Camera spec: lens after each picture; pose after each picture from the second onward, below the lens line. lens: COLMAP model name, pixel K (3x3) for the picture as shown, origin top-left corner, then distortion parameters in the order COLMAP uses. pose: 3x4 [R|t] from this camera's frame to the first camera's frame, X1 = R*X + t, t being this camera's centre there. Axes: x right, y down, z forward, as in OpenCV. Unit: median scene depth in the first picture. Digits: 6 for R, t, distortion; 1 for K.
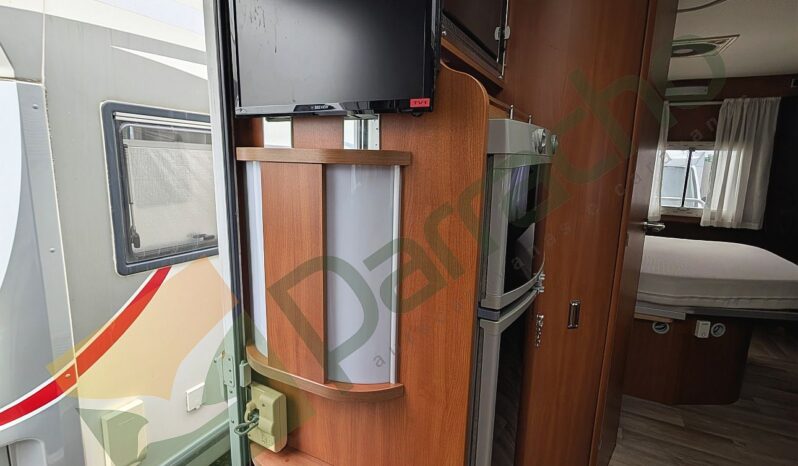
lens RADIAL K [[400.3, 0, 399.0], [0, 400.3, 233.0], [0, 0, 1]] dist [-0.002988, -0.000112]
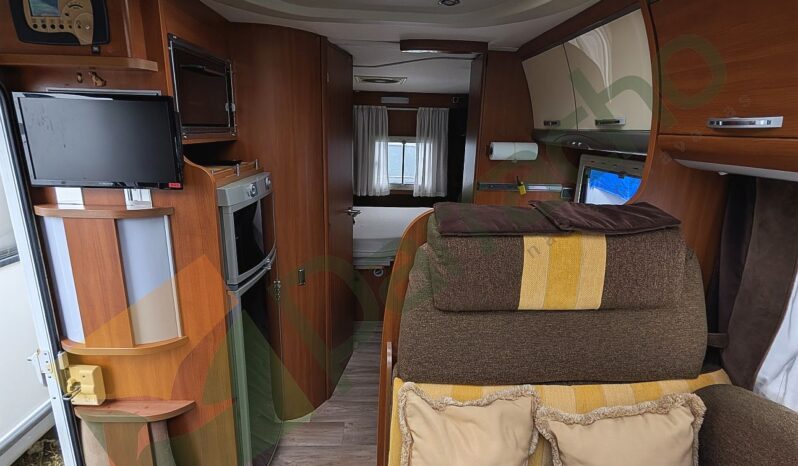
lens RADIAL K [[400.3, 0, 399.0], [0, 400.3, 233.0], [0, 0, 1]] dist [-0.002988, -0.000112]
pose [[0.868872, -0.122746, 0.479577, 0.027049], [0.082198, 0.991096, 0.104746, -0.146076], [-0.488164, -0.051590, 0.871226, -0.800657]]
